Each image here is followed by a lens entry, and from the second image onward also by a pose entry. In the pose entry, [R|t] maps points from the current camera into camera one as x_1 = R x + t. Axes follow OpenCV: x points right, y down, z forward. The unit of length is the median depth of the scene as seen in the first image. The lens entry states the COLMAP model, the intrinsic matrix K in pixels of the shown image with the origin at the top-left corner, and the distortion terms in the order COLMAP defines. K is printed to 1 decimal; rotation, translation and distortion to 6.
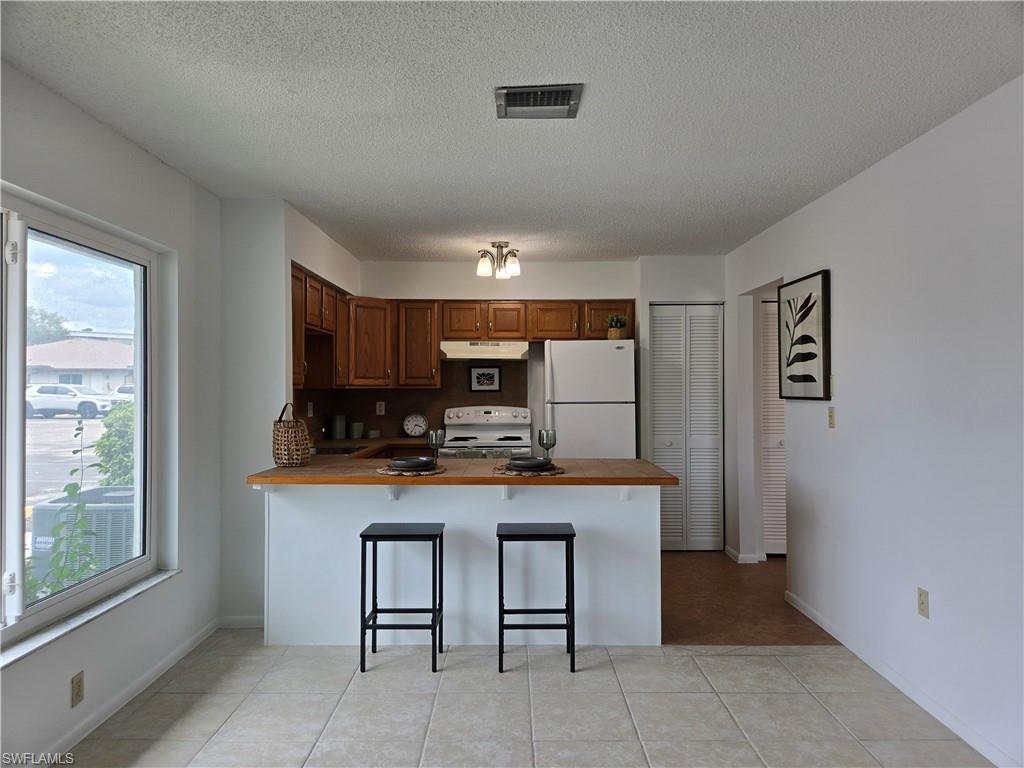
lens RADIAL K [[682.4, 0, 511.6], [0, 682.4, 382.2], [0, 0, 1]] dist [0.081387, -0.075340]
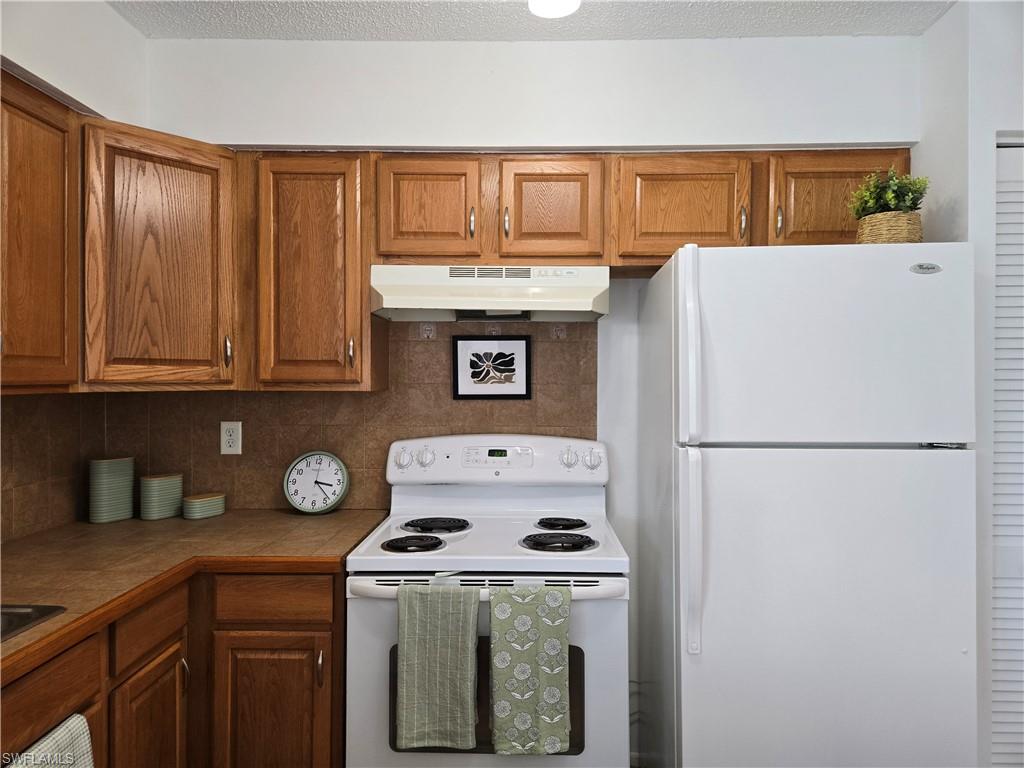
lens RADIAL K [[682.4, 0, 511.6], [0, 682.4, 382.2], [0, 0, 1]] dist [0.081387, -0.075340]
pose [[0.999838, 0.006482, -0.016770, -0.022958], [-0.006201, 0.999841, 0.016716, -0.003032], [0.016875, -0.016609, 0.999720, 0.675555]]
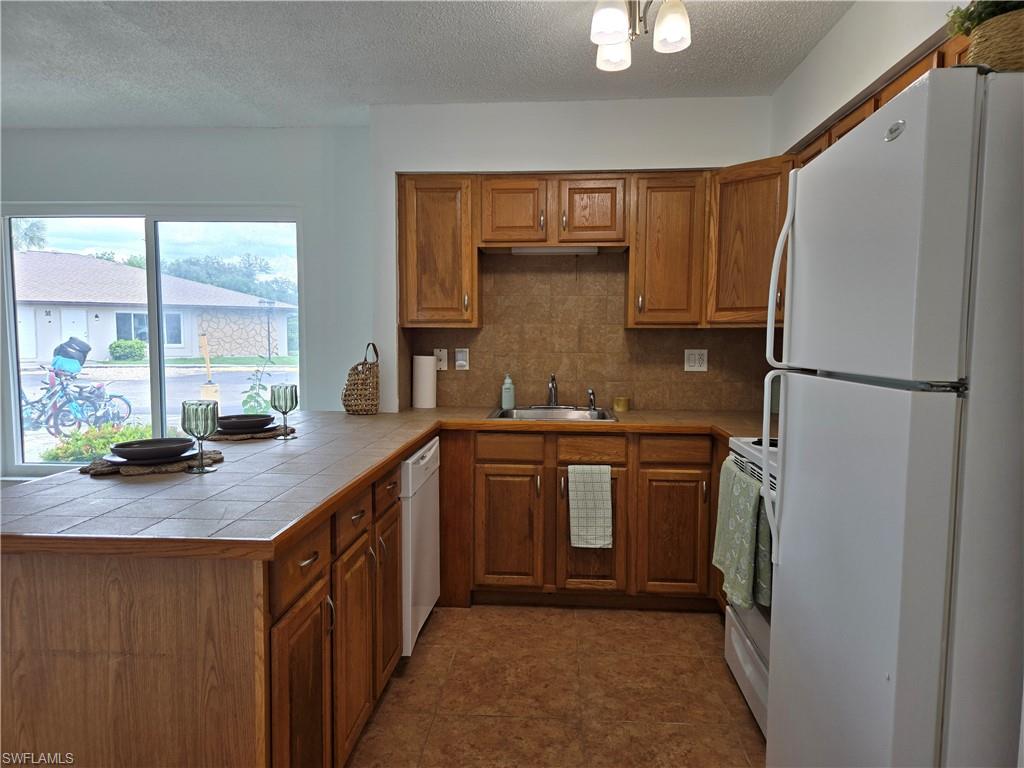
lens RADIAL K [[682.7, 0, 516.8], [0, 682.7, 389.0], [0, 0, 1]] dist [0.081260, -0.072175]
pose [[-0.058546, 0.080024, -0.995072, 0.389626], [0.003391, 0.996792, 0.079963, 0.013940], [0.998279, 0.001307, -0.058629, 0.885080]]
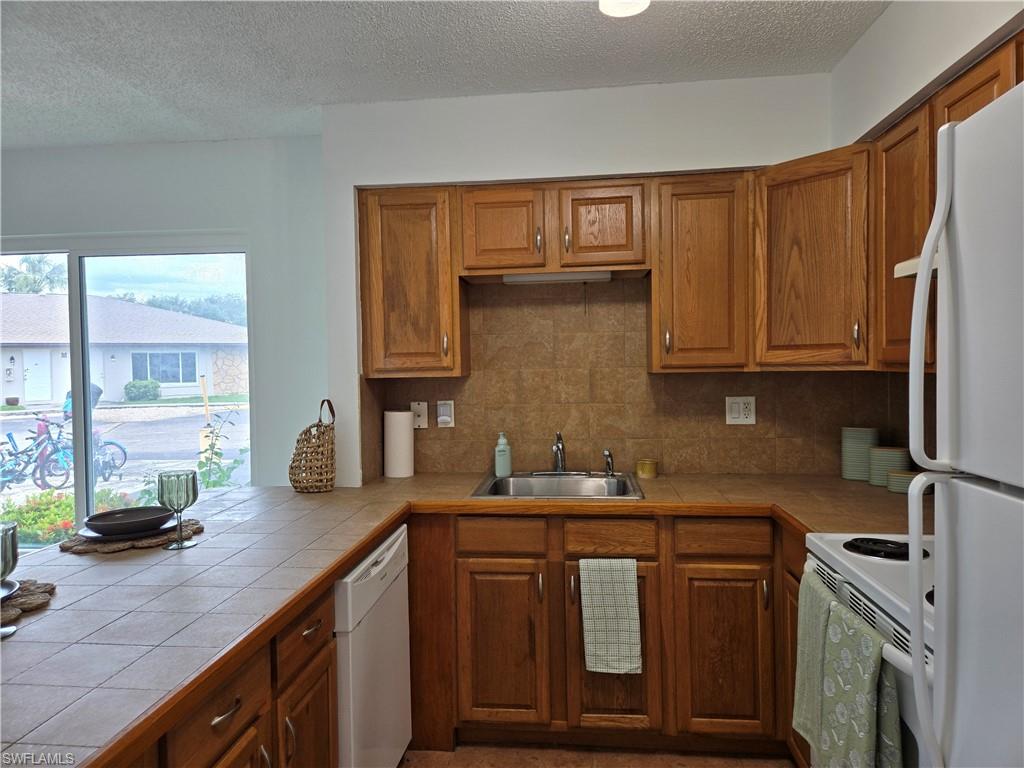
lens RADIAL K [[682.4, 0, 511.6], [0, 682.4, 382.2], [0, 0, 1]] dist [0.081387, -0.075340]
pose [[-0.092790, 0.030644, -0.995214, 0.250418], [0.026406, 0.999250, 0.028306, -0.001331], [0.995335, -0.023653, -0.093530, 0.895291]]
